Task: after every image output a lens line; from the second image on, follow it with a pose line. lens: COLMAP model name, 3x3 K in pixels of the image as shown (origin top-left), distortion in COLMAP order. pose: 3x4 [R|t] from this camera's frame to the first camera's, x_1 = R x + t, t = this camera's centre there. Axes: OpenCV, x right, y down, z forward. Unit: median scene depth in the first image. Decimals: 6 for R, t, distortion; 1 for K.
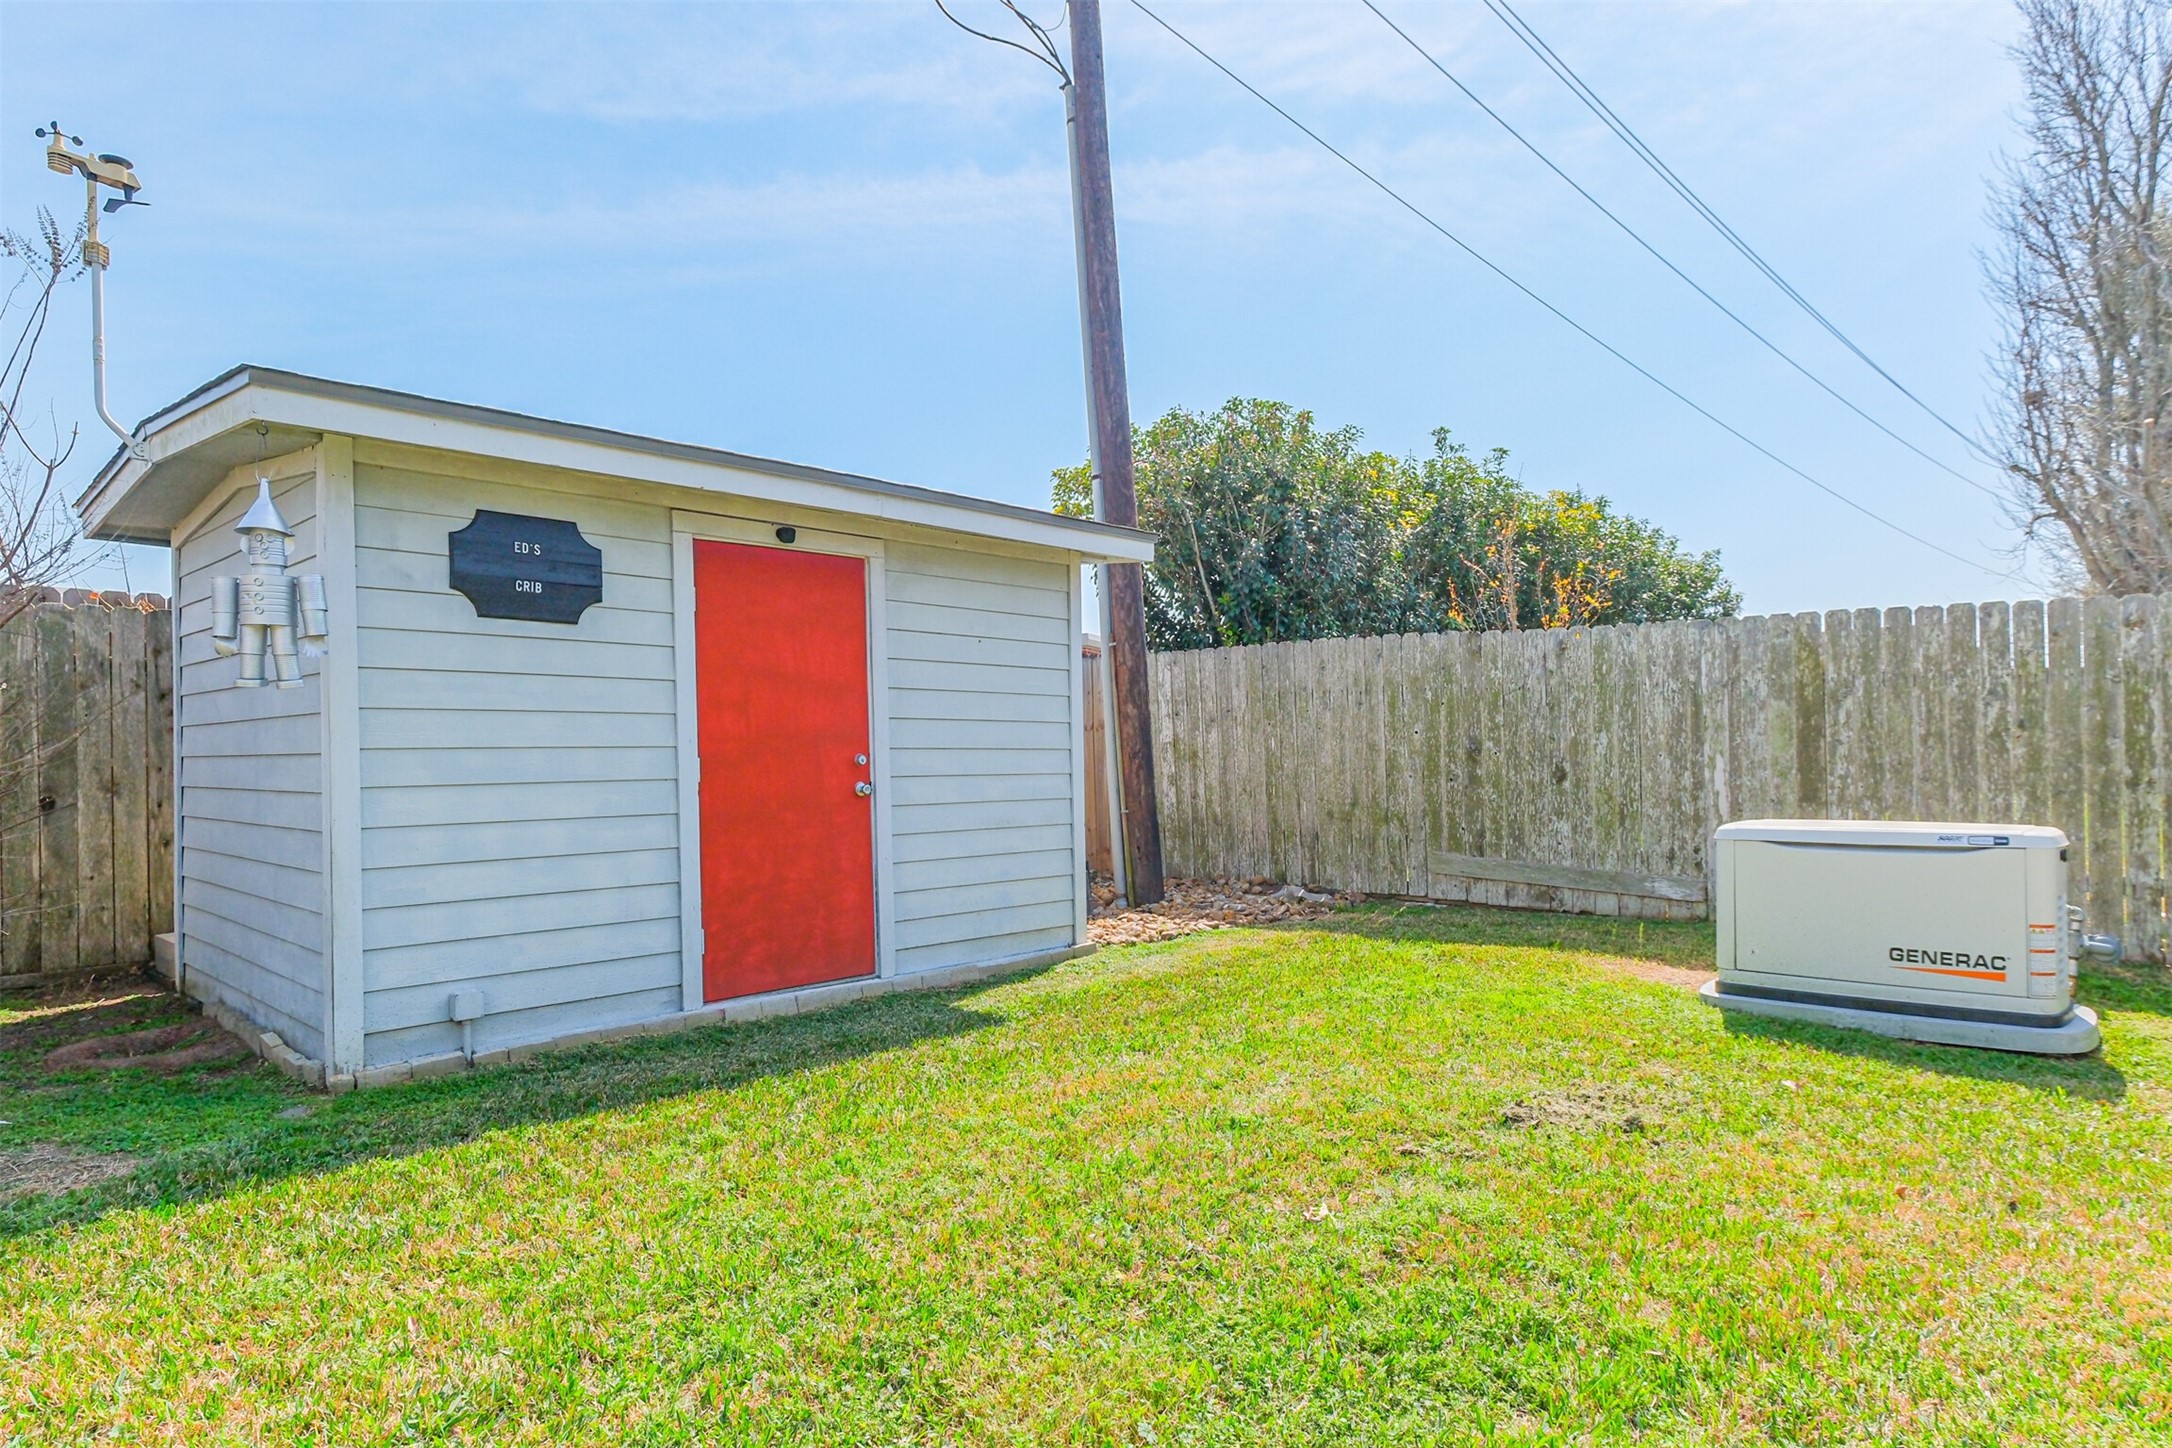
lens RADIAL K [[1220.3, 0, 1085.9], [0, 1220.3, 753.3], [0, 0, 1]] dist [0.002166, 0.000386]
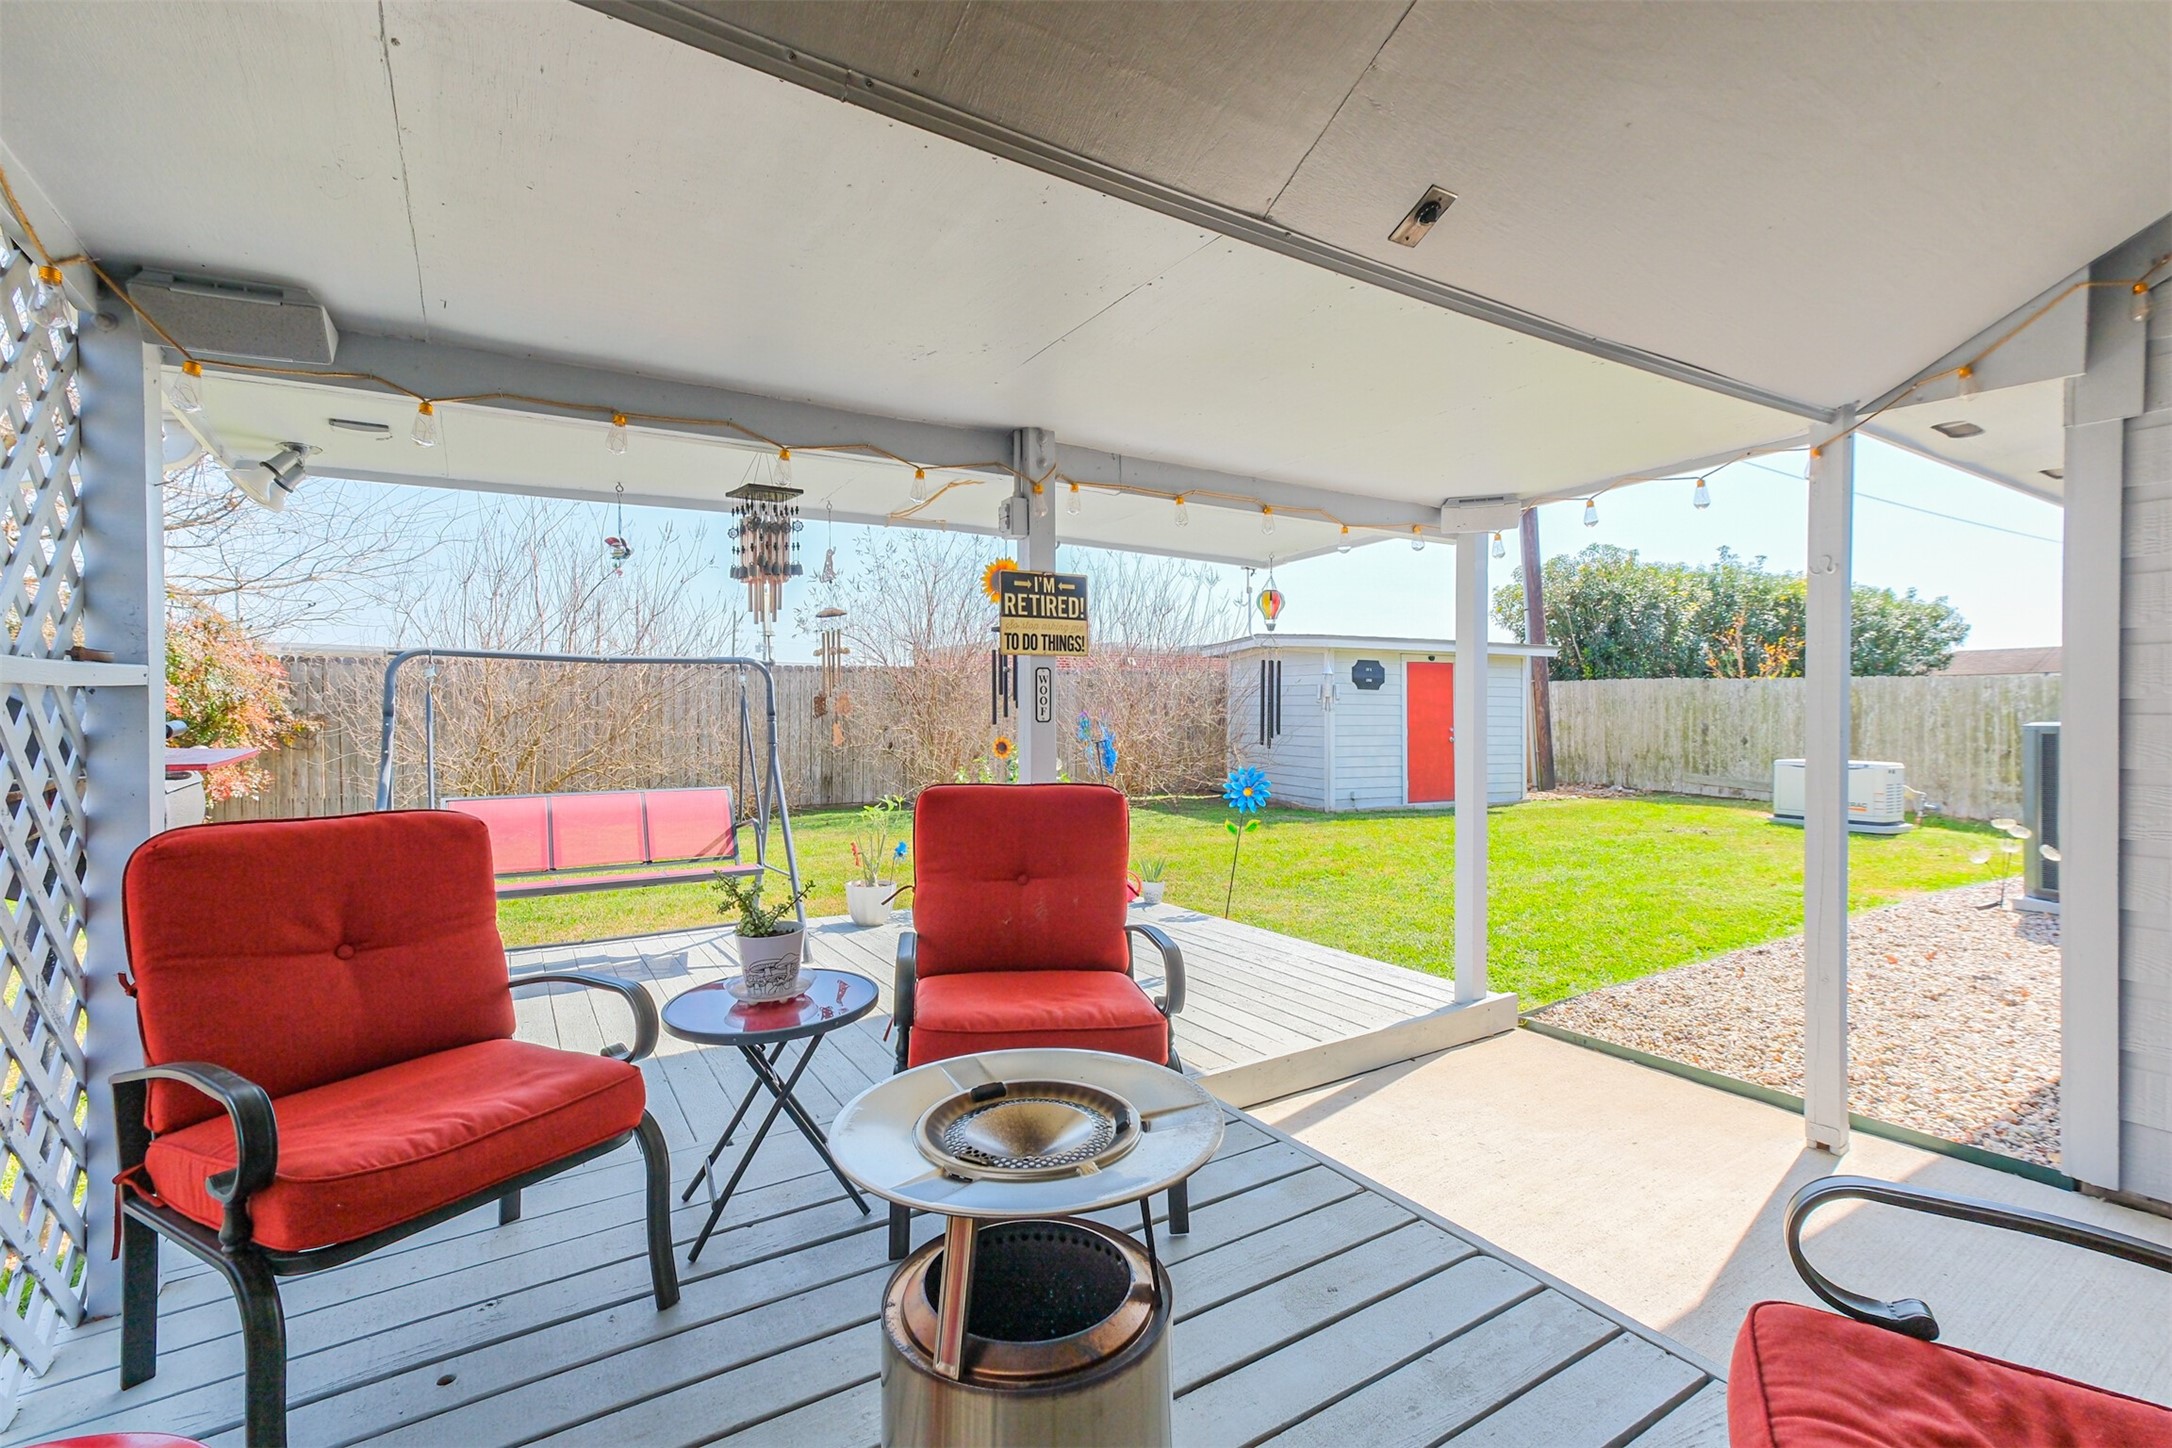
lens RADIAL K [[957.0, 0, 1088.7], [0, 957.0, 713.7], [0, 0, 1]] dist [-0.000645, -0.000161]
pose [[0.935156, 0.016934, -0.353831, -0.142164], [-0.015477, 0.999856, 0.006948, -0.028363], [0.353898, -0.001021, 0.935284, -1.176468]]
